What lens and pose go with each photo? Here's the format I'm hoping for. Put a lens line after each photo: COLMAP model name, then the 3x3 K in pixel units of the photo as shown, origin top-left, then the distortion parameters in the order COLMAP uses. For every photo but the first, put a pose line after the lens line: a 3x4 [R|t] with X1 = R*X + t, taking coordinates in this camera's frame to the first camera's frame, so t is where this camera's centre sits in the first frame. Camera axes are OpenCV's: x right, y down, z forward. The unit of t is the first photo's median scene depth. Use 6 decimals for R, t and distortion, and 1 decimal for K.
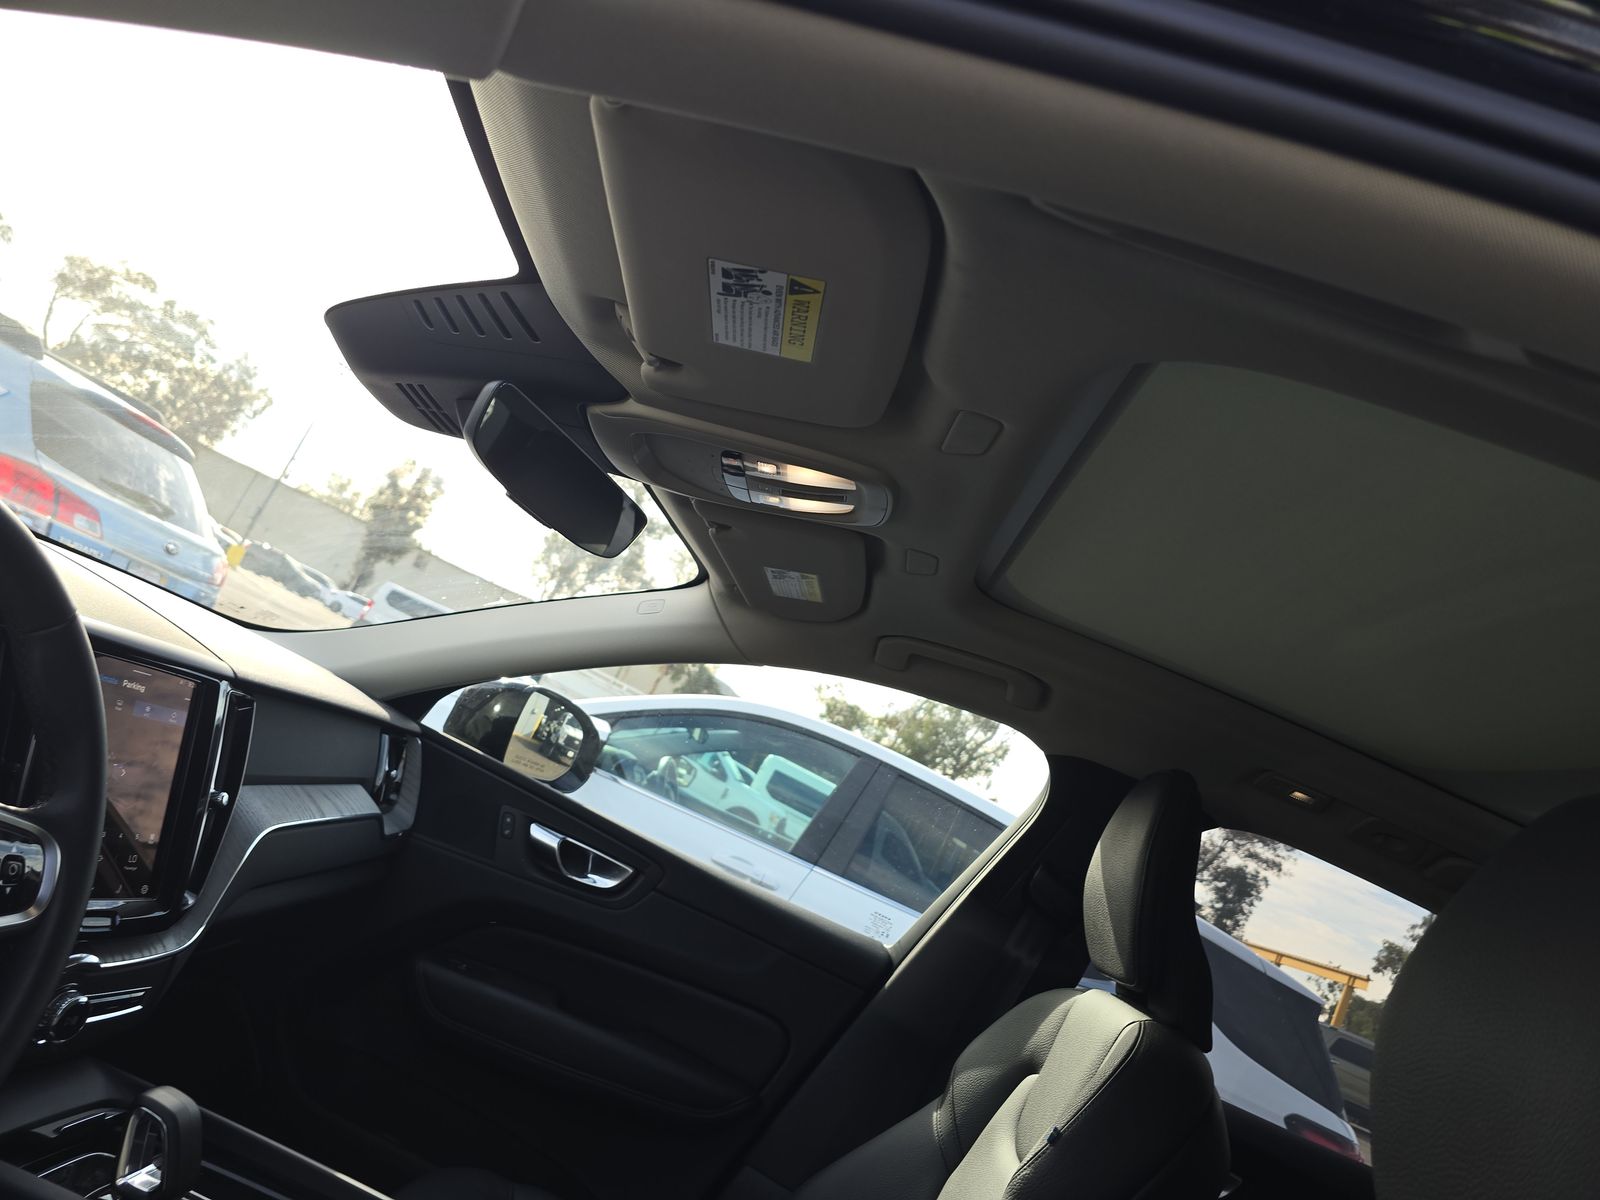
lens RADIAL K [[1059.4, 0, 797.2], [0, 1059.4, 601.4], [0, 0, 1]] dist [0.027414, -0.002374]
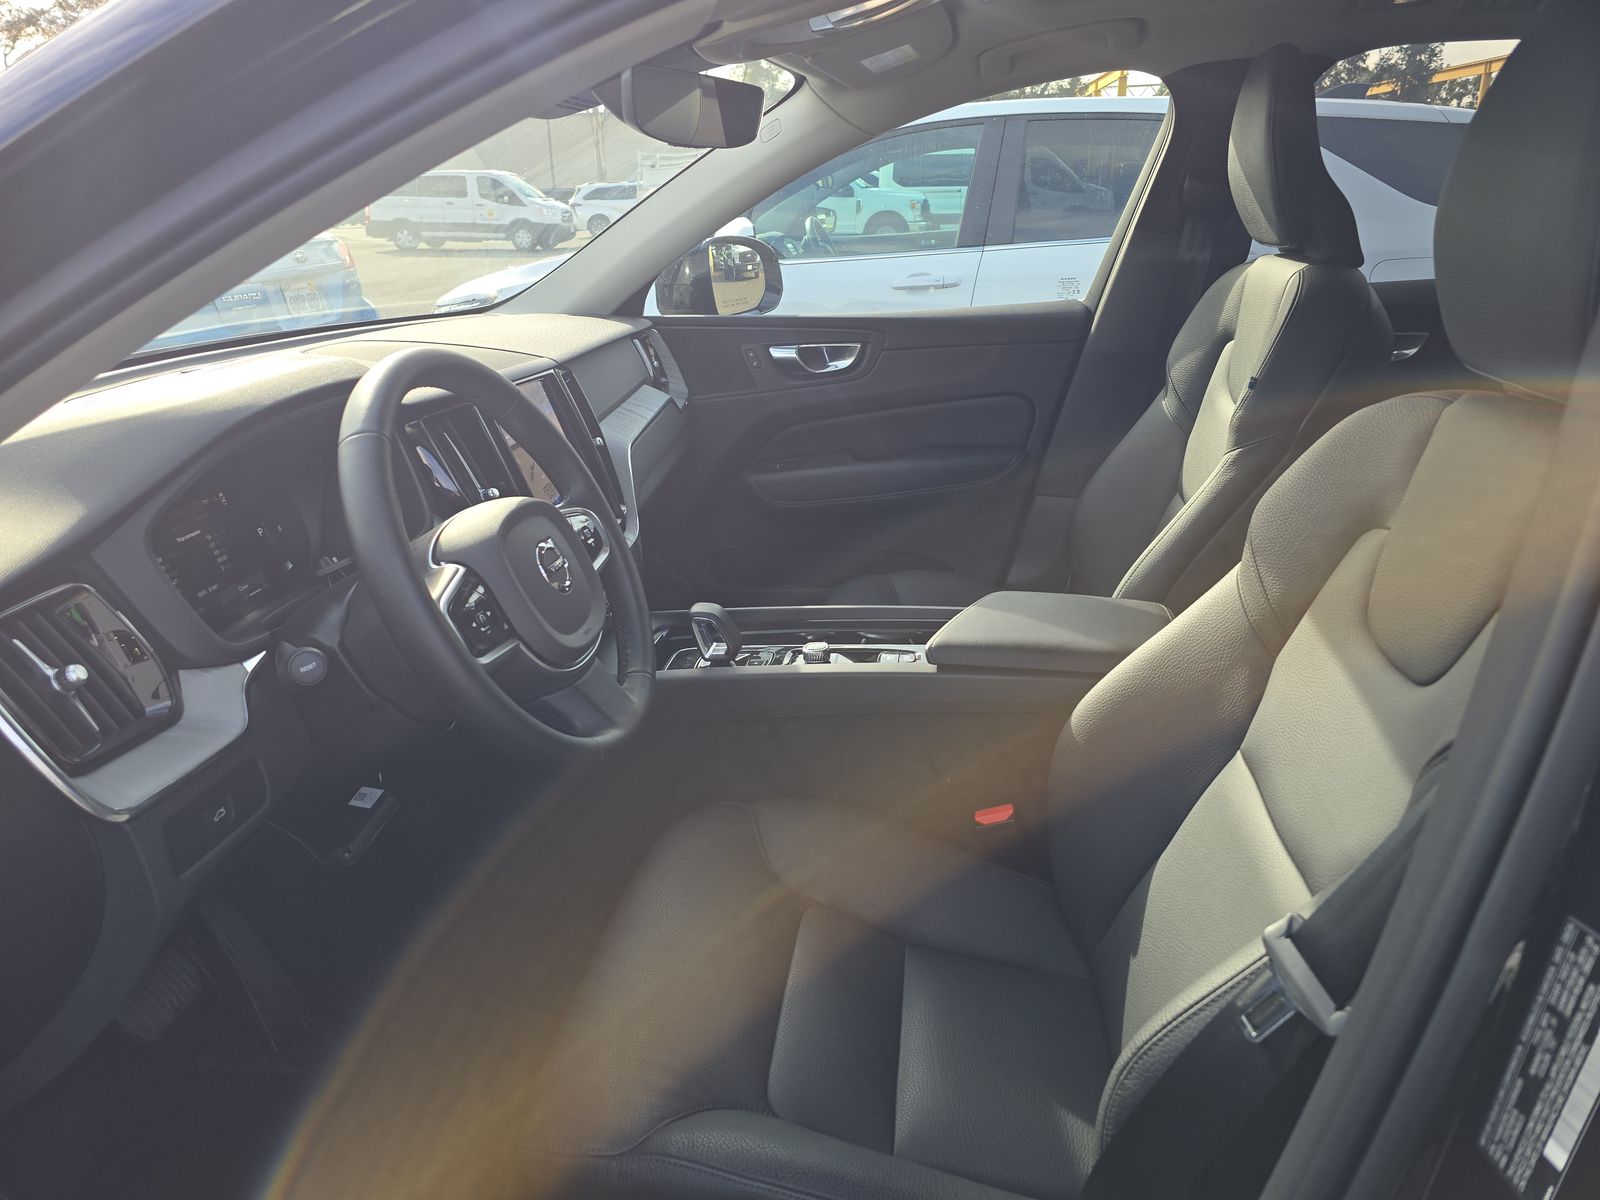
lens RADIAL K [[1059.4, 0, 797.2], [0, 1059.4, 601.4], [0, 0, 1]] dist [0.027414, -0.002374]
pose [[0.881009, -0.392283, -0.264455, -0.012408], [0.472598, 0.755470, 0.453781, -0.113561], [0.021777, -0.524766, 0.850968, -0.198874]]
